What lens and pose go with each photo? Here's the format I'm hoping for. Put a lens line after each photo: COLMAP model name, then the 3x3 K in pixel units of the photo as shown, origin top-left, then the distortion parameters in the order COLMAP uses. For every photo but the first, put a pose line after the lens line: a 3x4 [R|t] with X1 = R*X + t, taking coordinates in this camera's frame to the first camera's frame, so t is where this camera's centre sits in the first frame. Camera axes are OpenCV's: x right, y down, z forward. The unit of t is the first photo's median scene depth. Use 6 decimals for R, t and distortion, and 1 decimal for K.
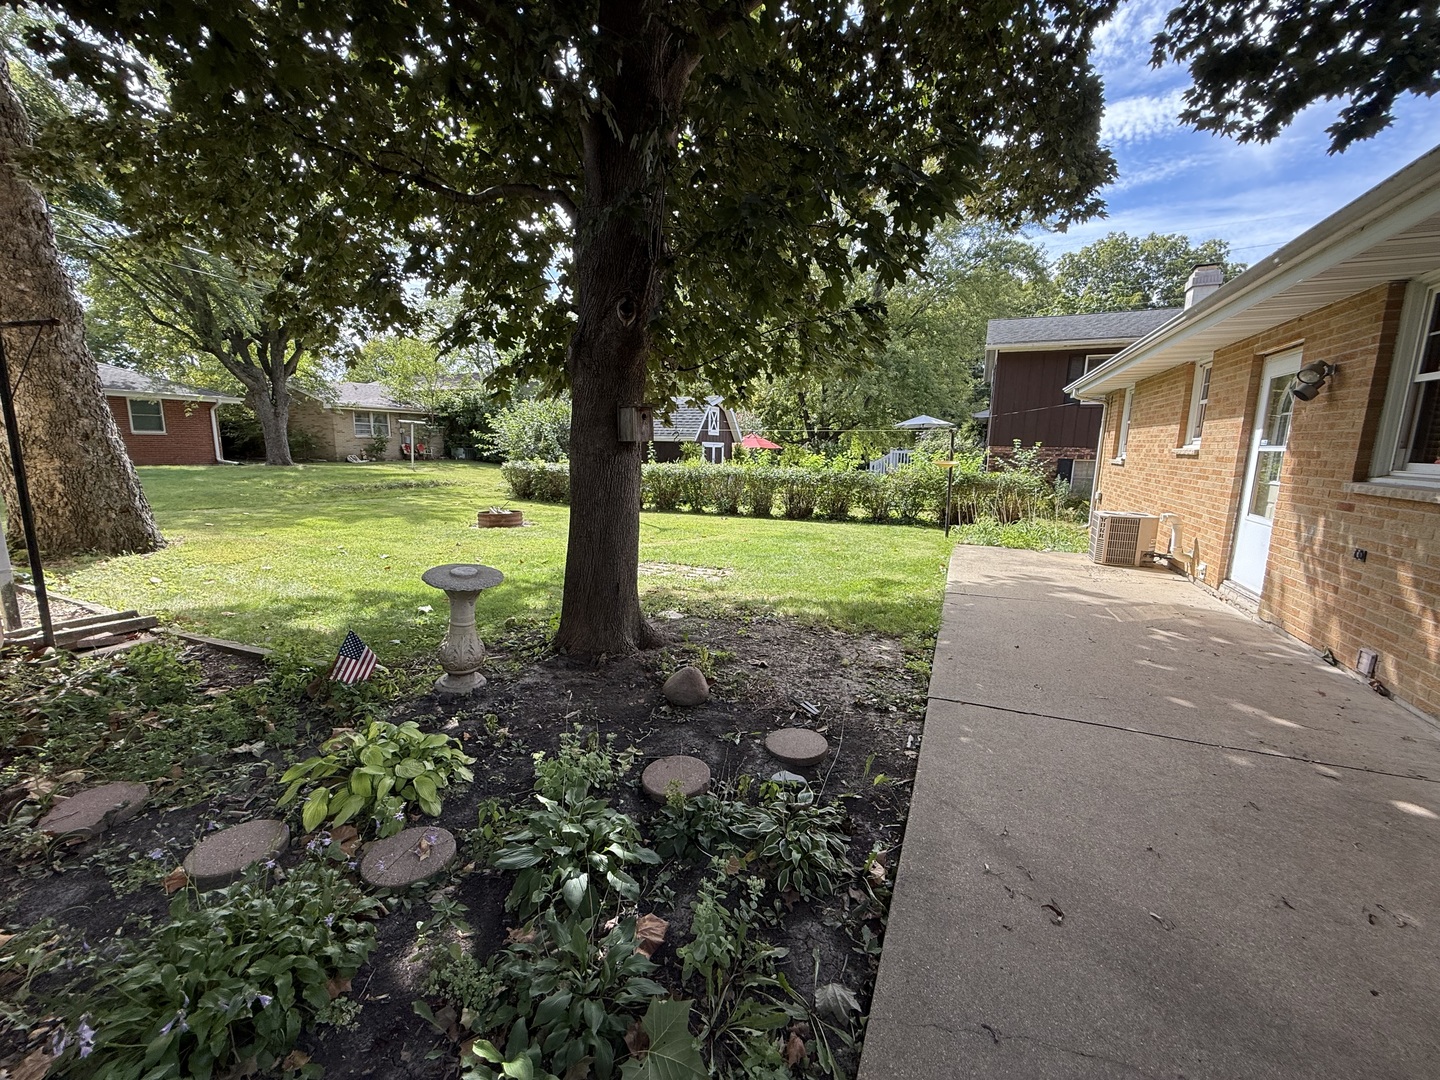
lens RADIAL K [[574.8, 0, 725.3], [0, 574.8, 542.4], [0, 0, 1]] dist [0.001943, -0.001340]
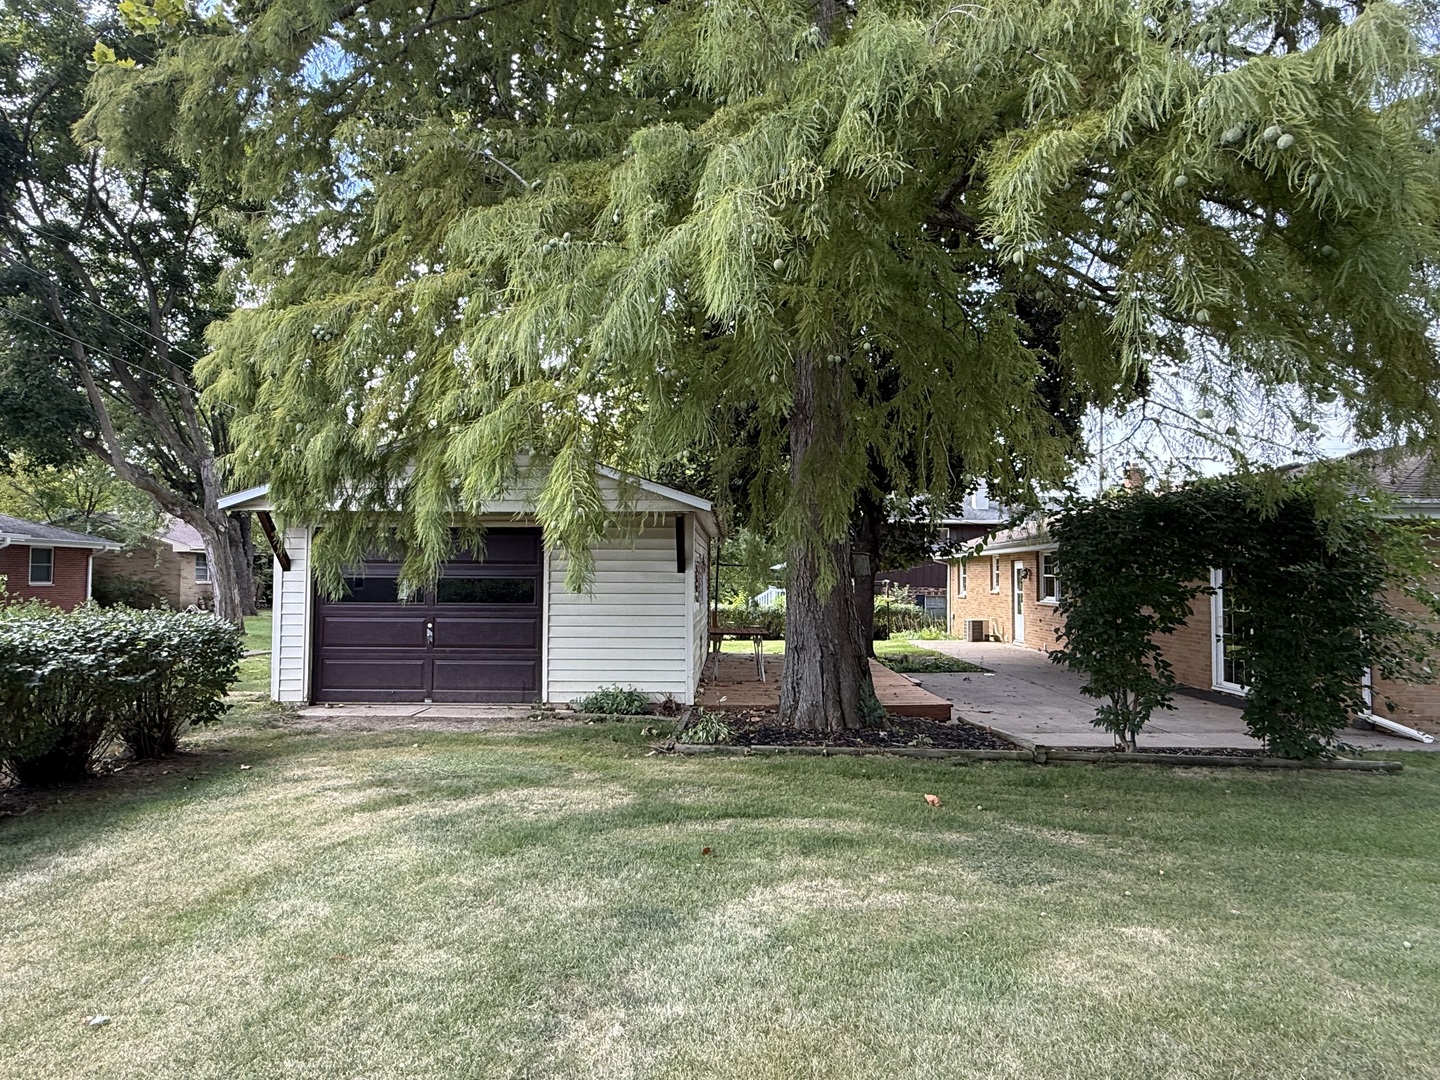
lens RADIAL K [[838.5, 0, 719.5], [0, 838.5, 540.2], [0, 0, 1]] dist [0.000156, -0.000002]
pose [[0.926611, 0.006904, 0.375958, -1.877288], [0.072357, 0.977872, -0.196294, 0.277396], [-0.368994, 0.209091, 0.905607, -2.131441]]
